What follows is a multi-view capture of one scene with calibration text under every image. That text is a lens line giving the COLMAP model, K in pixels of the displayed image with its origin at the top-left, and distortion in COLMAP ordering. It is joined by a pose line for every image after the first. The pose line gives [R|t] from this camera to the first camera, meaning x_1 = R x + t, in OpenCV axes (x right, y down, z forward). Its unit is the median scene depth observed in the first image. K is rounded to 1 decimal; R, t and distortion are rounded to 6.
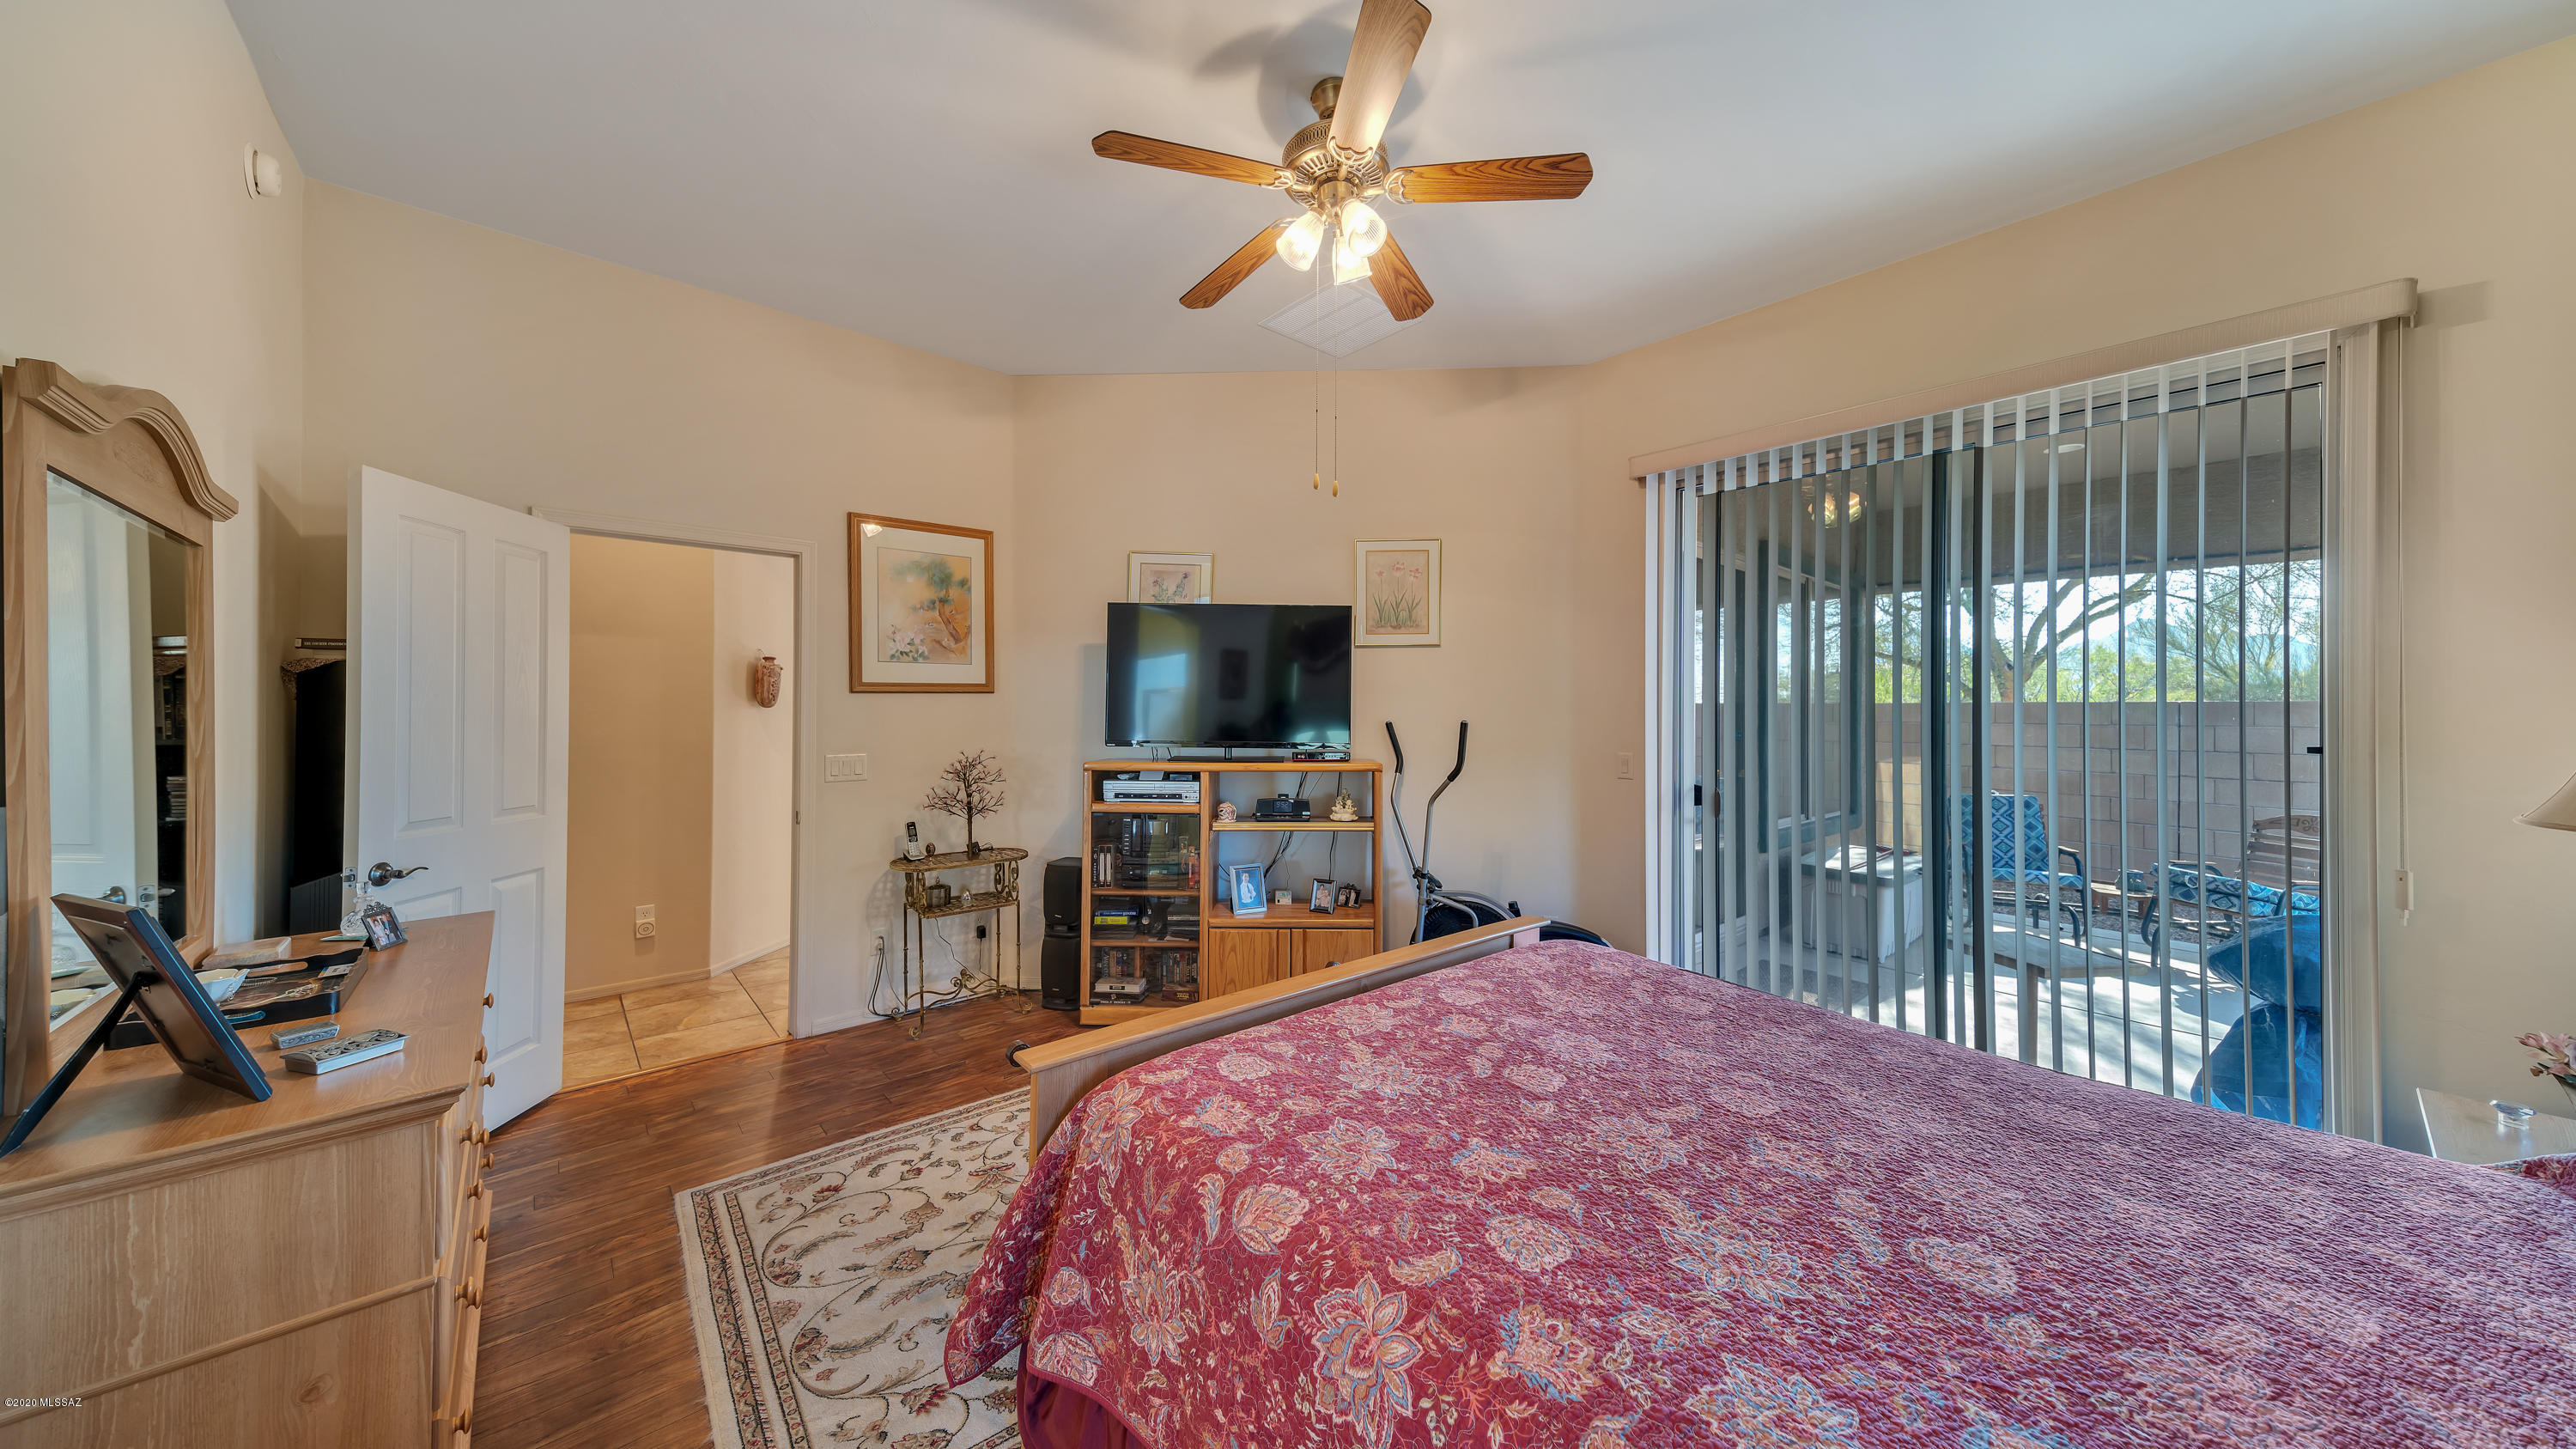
lens RADIAL K [[834.2, 0, 1290.4], [0, 834.2, 716.1], [0, 0, 1]] dist [0.000898, 0.000080]
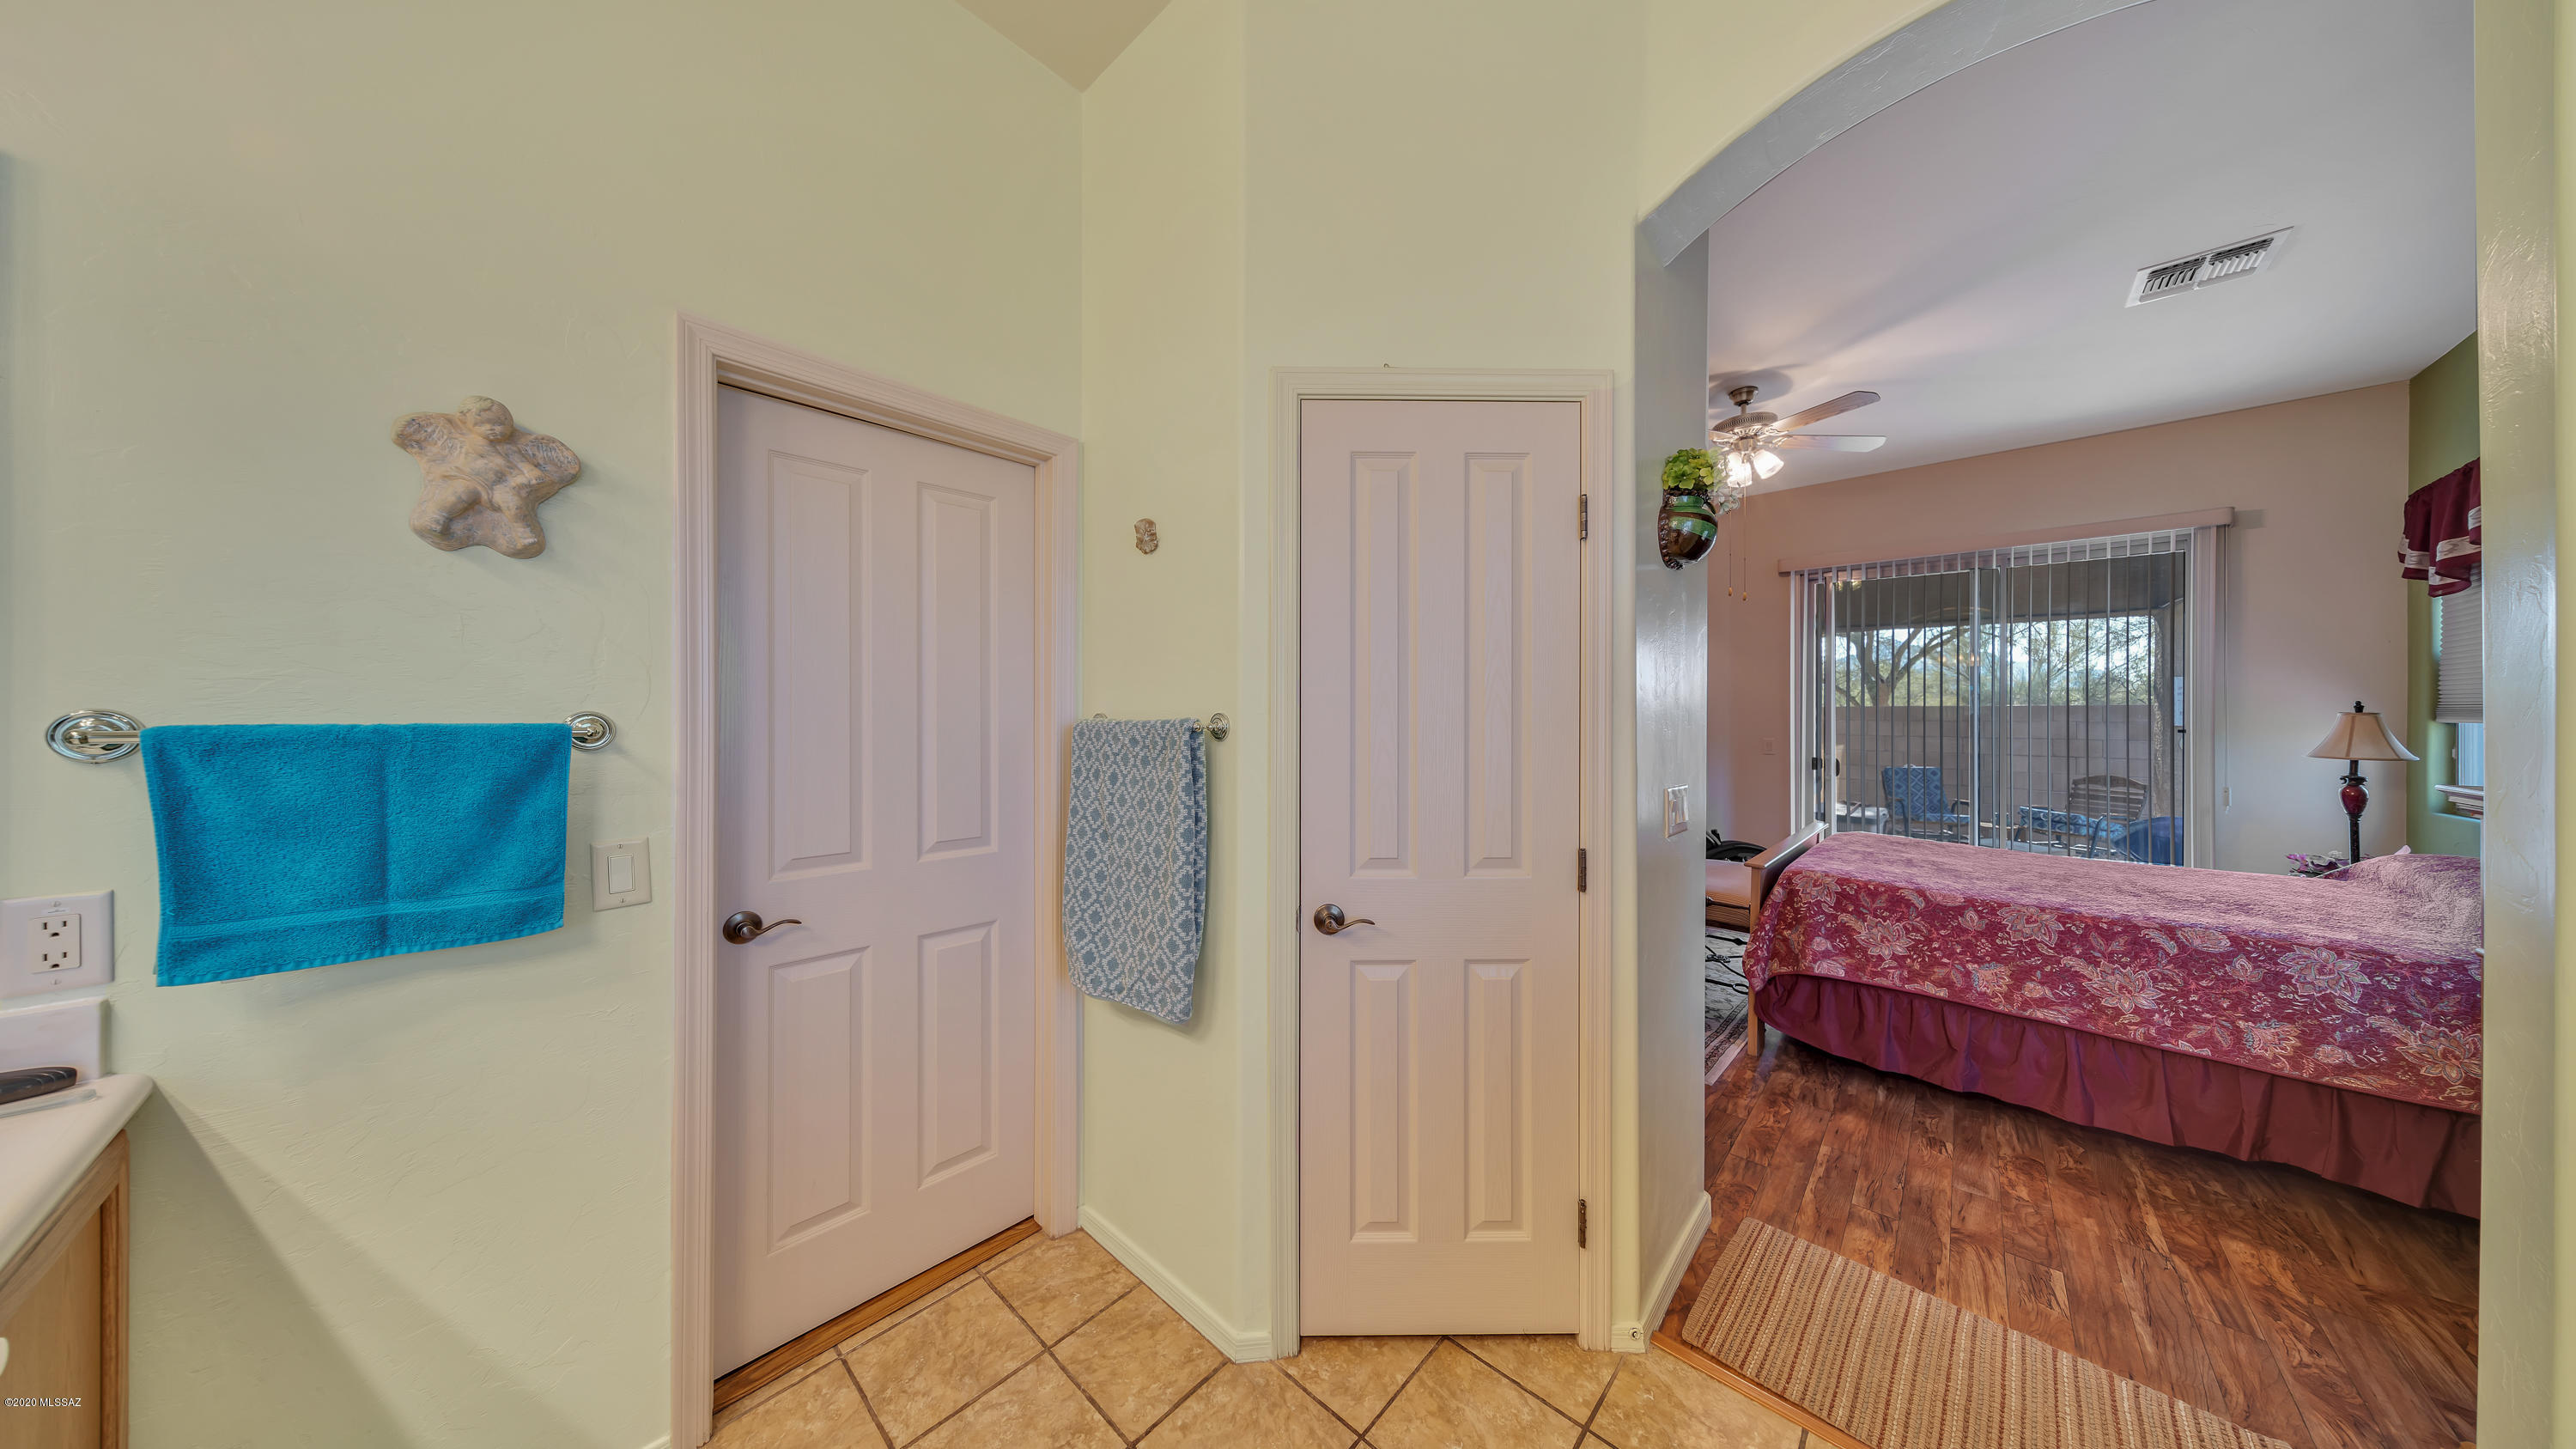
lens RADIAL K [[715.4, 0, 1281.5], [0, 715.4, 714.3], [0, 0, 1]] dist [-0.000786, -0.000187]
pose [[0.996036, -0.001062, 0.088946, -0.727600], [0.001027, 0.999999, 0.000438, -0.001707], [-0.088946, -0.000345, 0.996036, -0.348639]]
